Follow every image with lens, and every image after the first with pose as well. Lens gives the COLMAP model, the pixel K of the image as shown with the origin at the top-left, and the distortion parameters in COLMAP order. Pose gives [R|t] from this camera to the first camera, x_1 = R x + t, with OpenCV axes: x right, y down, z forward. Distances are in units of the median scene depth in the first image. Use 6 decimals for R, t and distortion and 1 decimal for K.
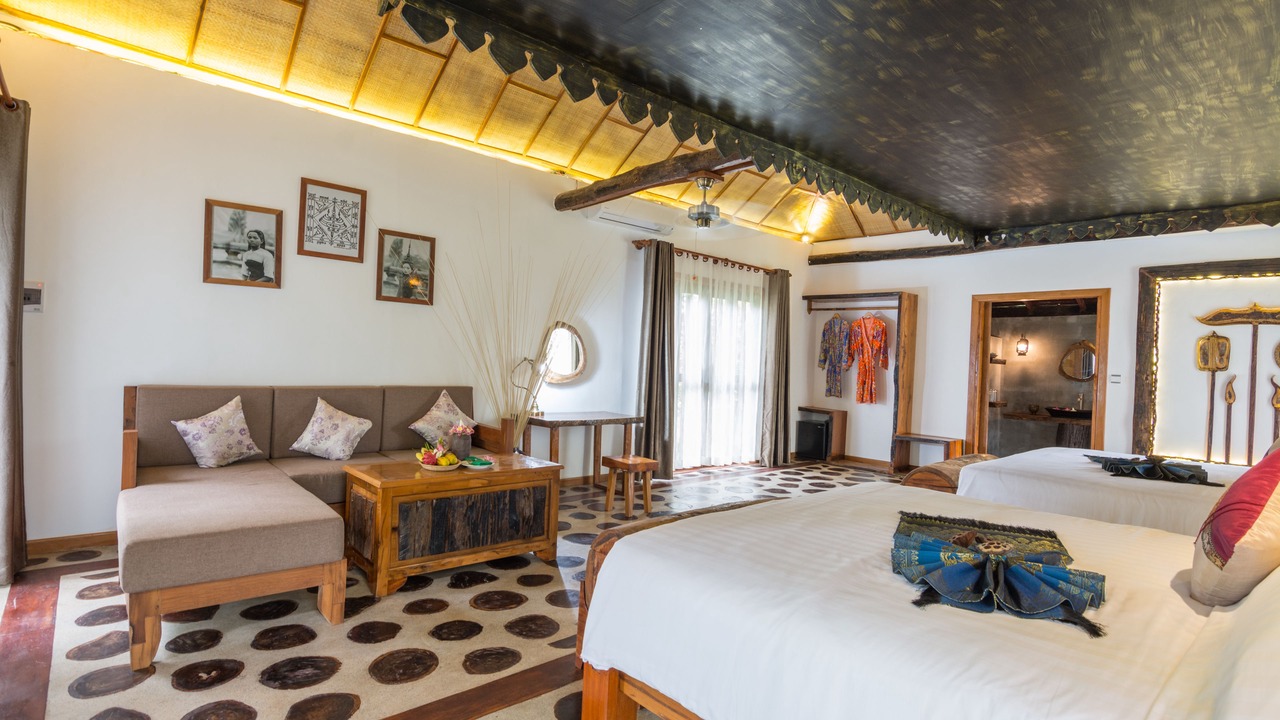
lens RADIAL K [[617.4, 0, 642.1], [0, 617.4, 358.2], [0, 0, 1]] dist [-0.010649, -0.008307]
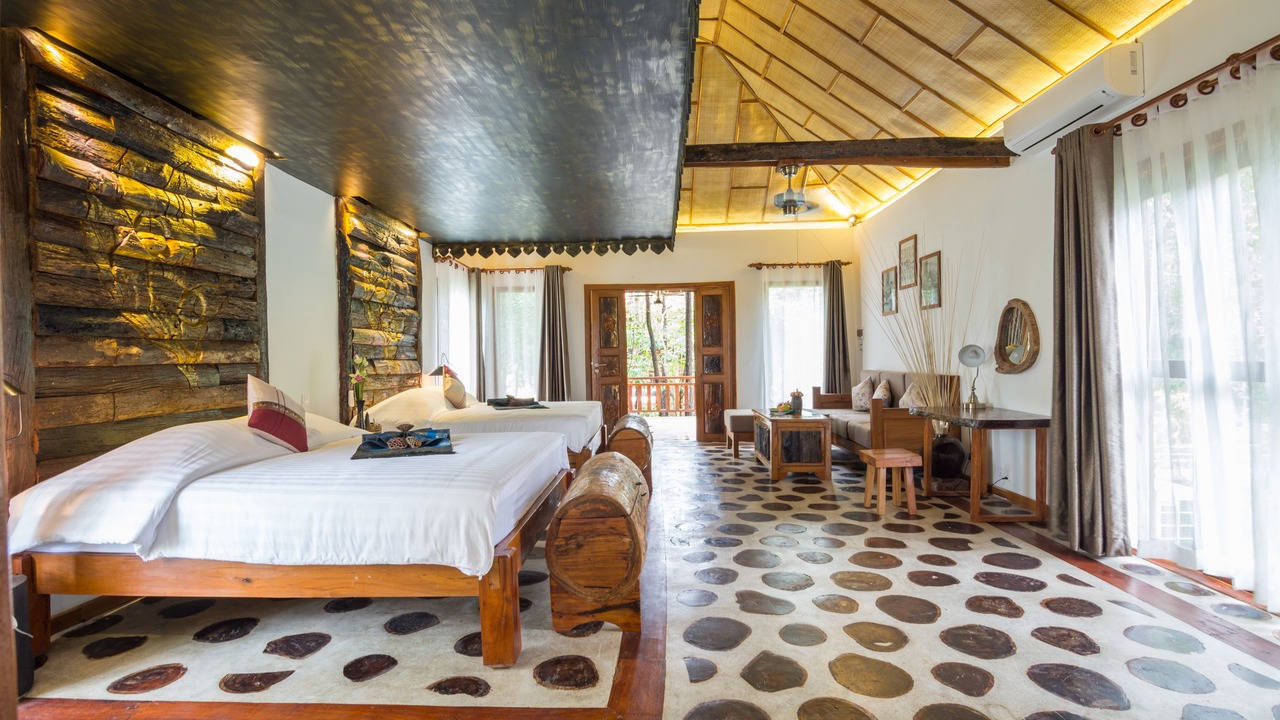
lens RADIAL K [[617.4, 0, 638.3], [0, 617.4, 358.0], [0, 0, 1]] dist [-0.010649, -0.008307]
pose [[-0.691618, -0.027871, -0.721725, 0.901659], [-0.008608, 0.999502, -0.030349, 0.053509], [0.722212, -0.014777, -0.691514, 1.365371]]
